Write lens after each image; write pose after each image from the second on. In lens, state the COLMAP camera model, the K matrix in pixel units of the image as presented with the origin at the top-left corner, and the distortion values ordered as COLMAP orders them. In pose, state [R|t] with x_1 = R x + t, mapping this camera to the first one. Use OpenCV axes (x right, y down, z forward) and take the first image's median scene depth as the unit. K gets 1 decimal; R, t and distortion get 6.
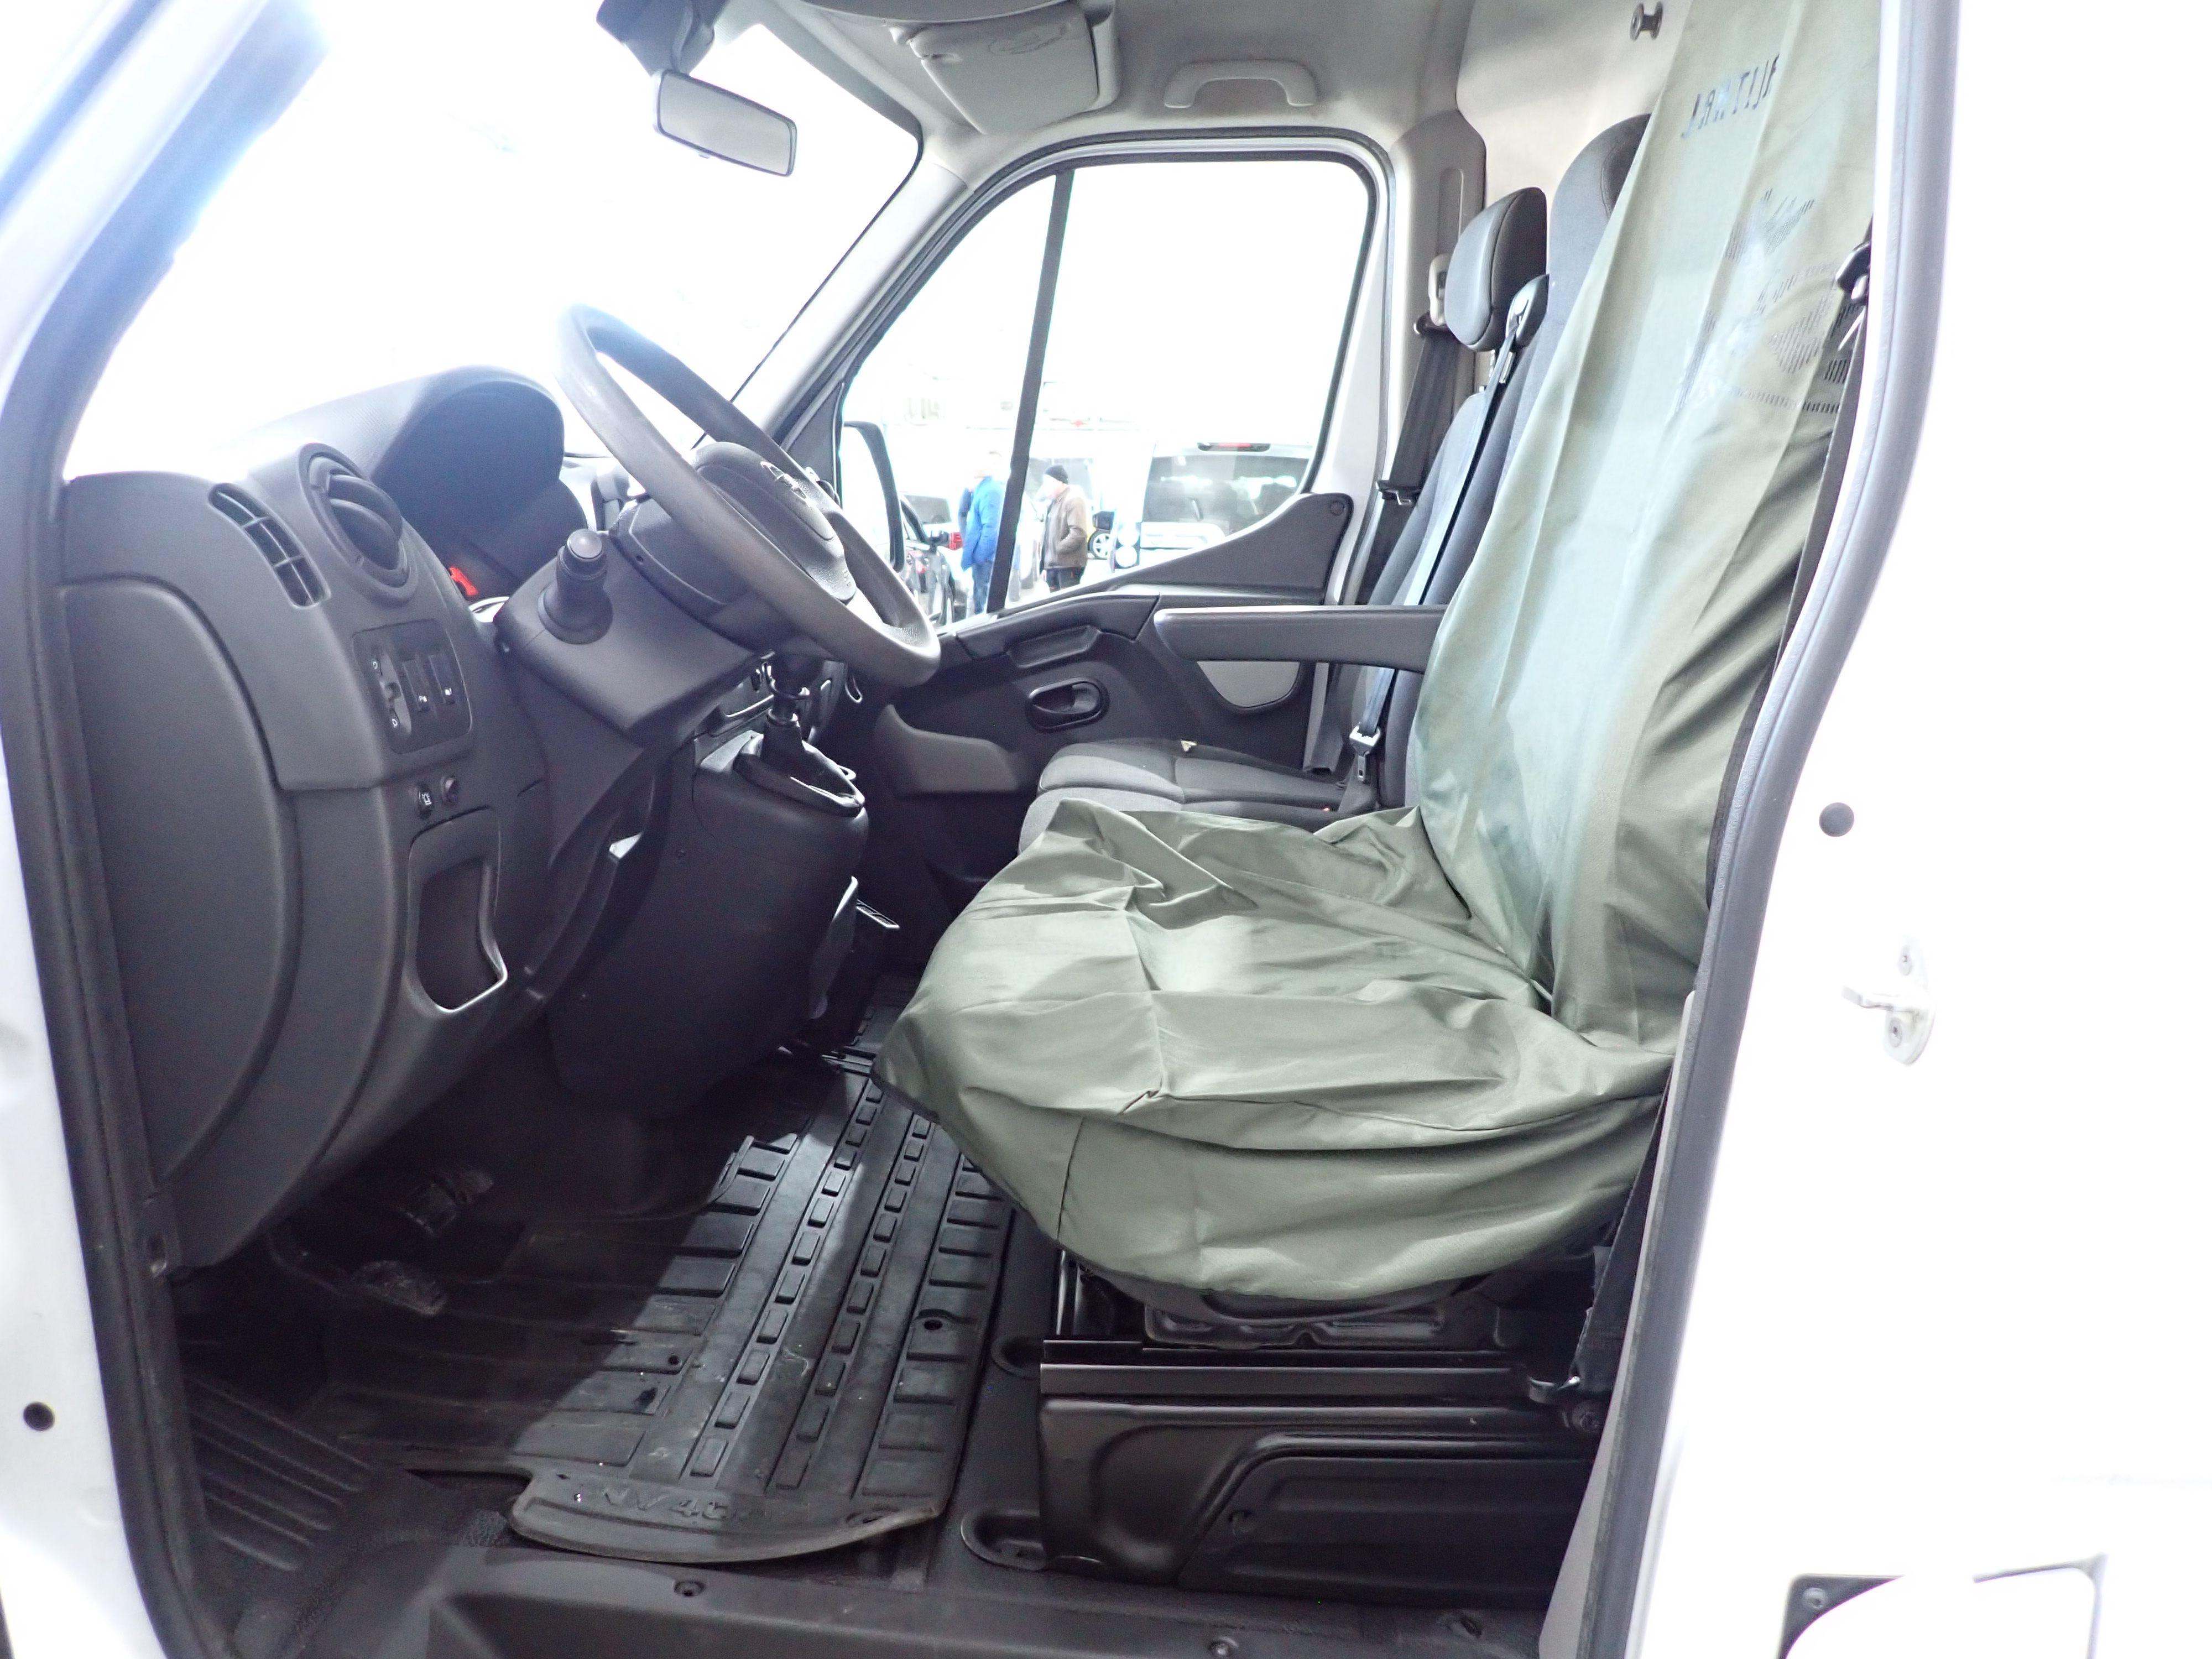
lens RADIAL K [[1623.3, 0, 1110.7], [0, 1623.3, 829.6], [0, 0, 1]] dist [-0.000468, -0.006327]
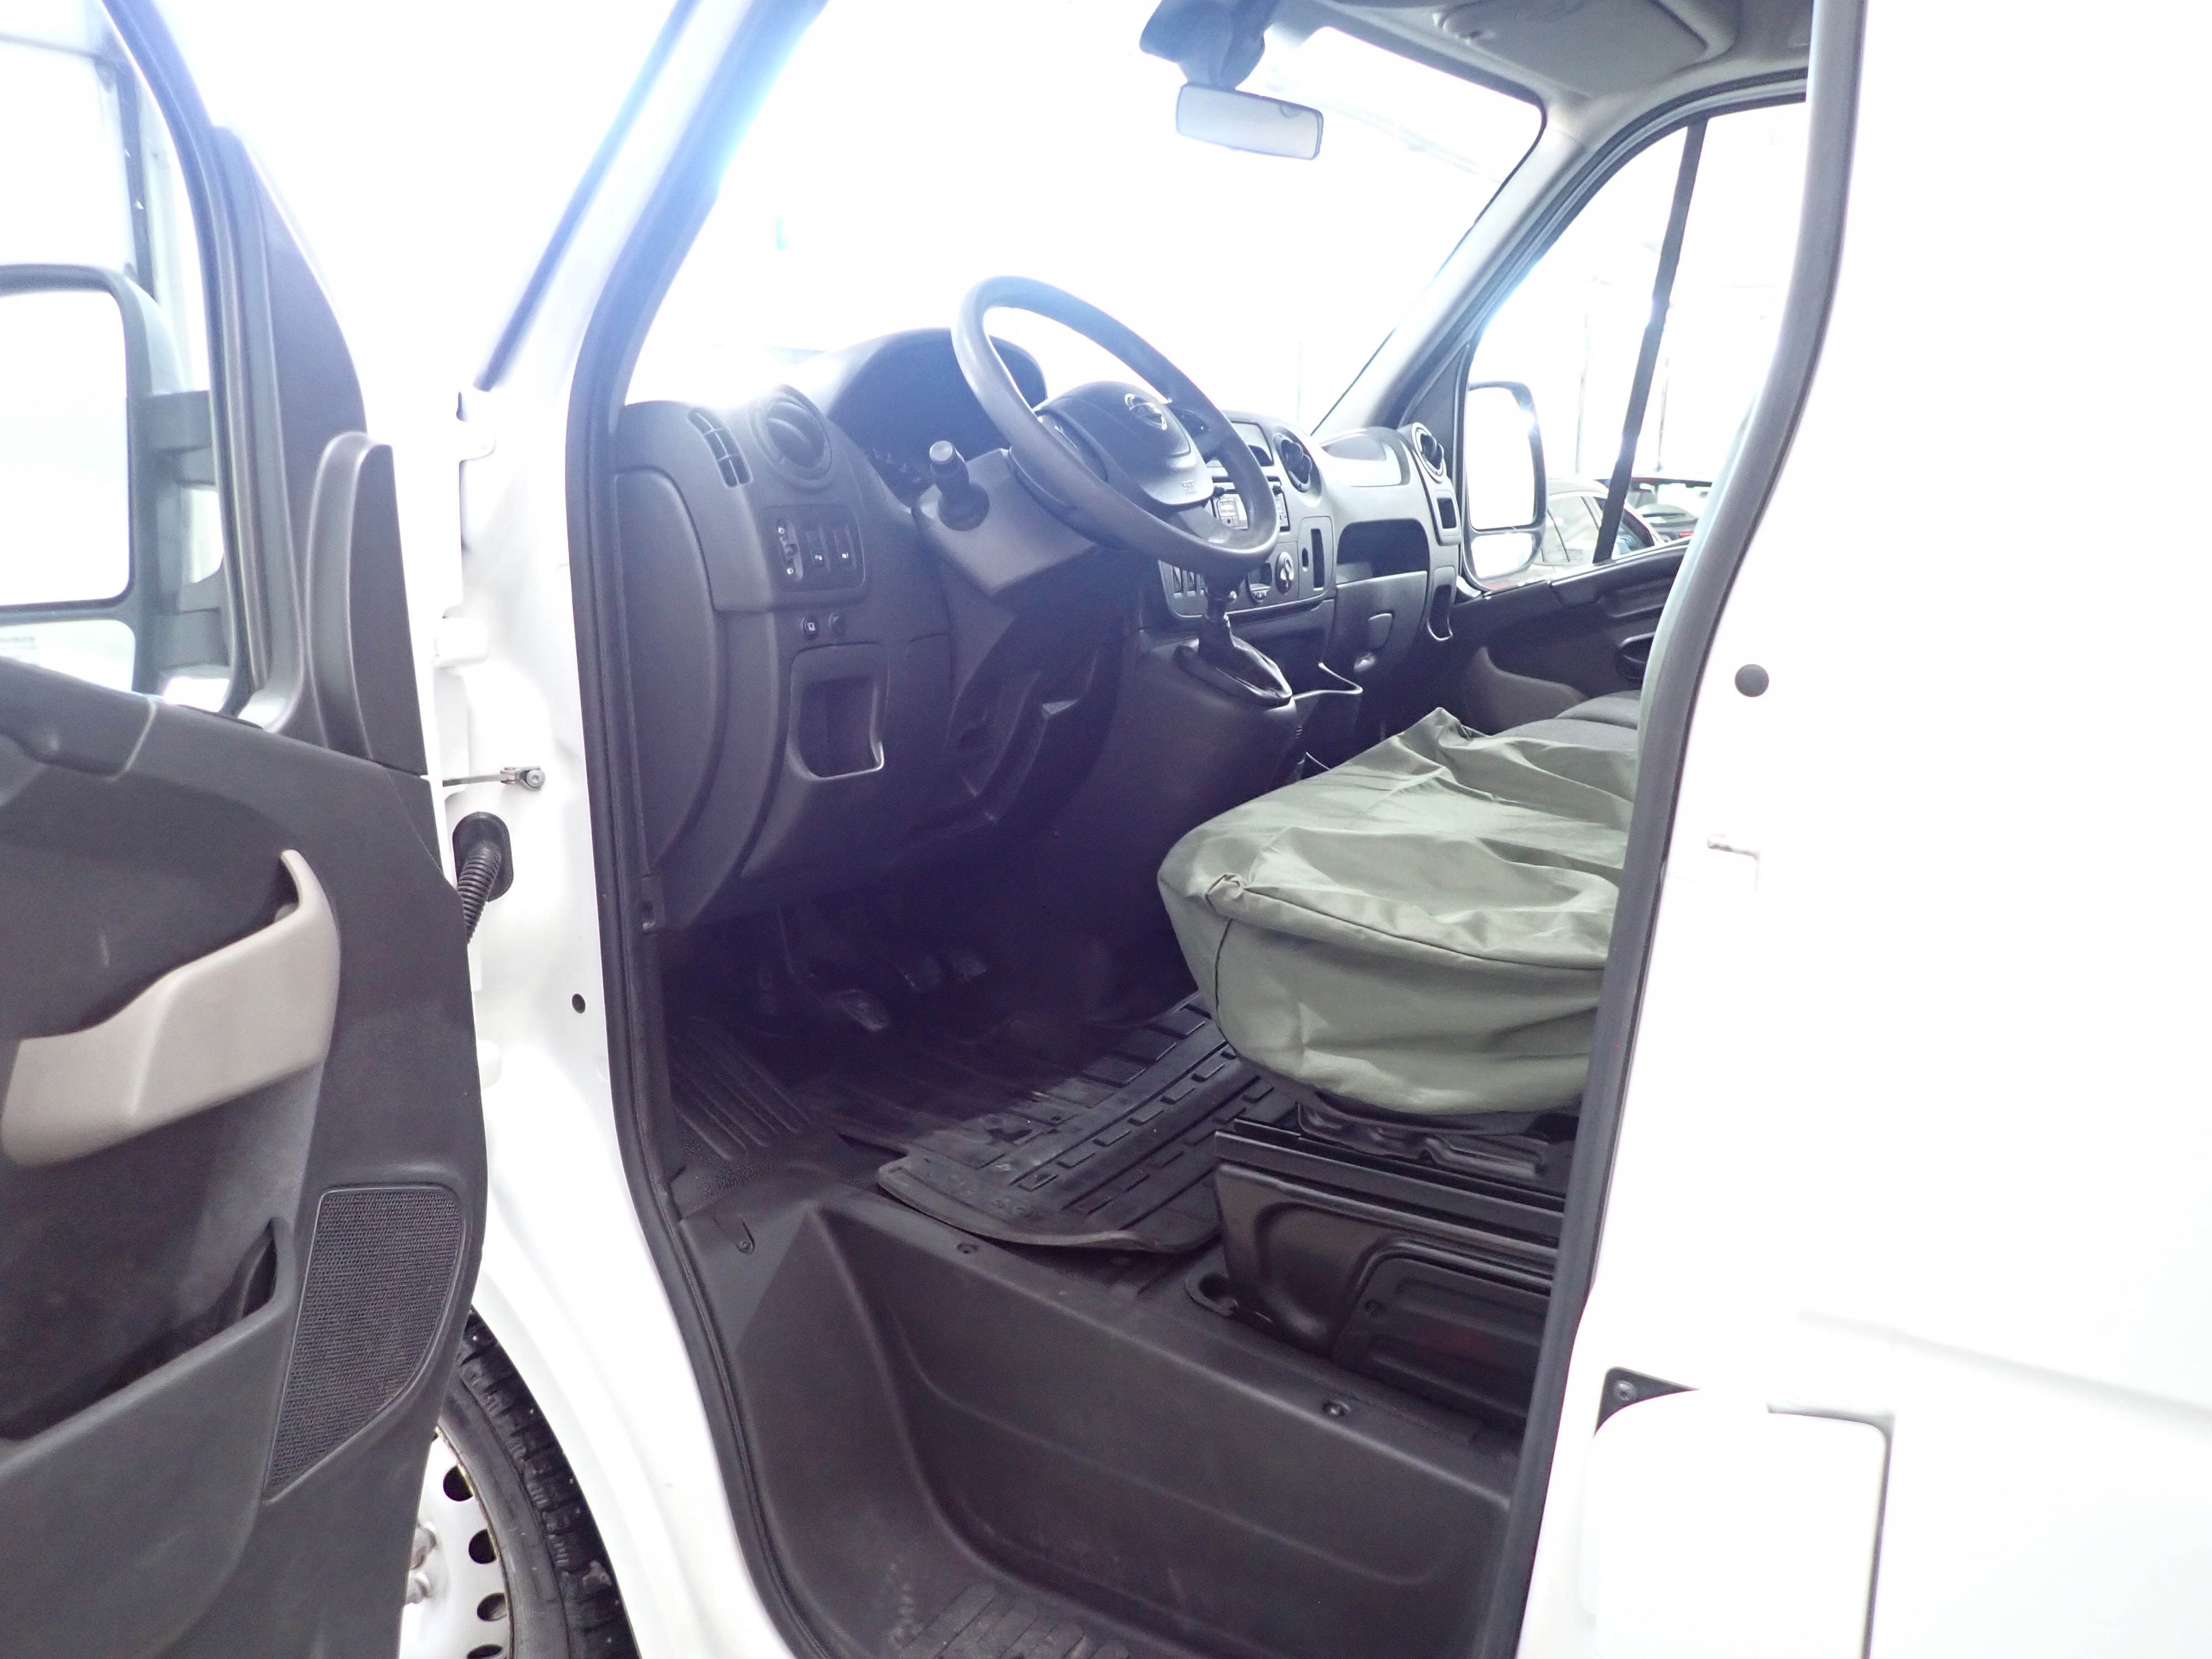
lens RADIAL K [[1623.3, 0, 1095.8], [0, 1623.3, 832.0], [0, 0, 1]] dist [-0.000468, -0.006327]
pose [[0.851361, 0.106595, -0.513636, 0.474018], [-0.103338, 0.994030, 0.035007, 0.073539], [0.514301, 0.023274, 0.857294, -0.088283]]
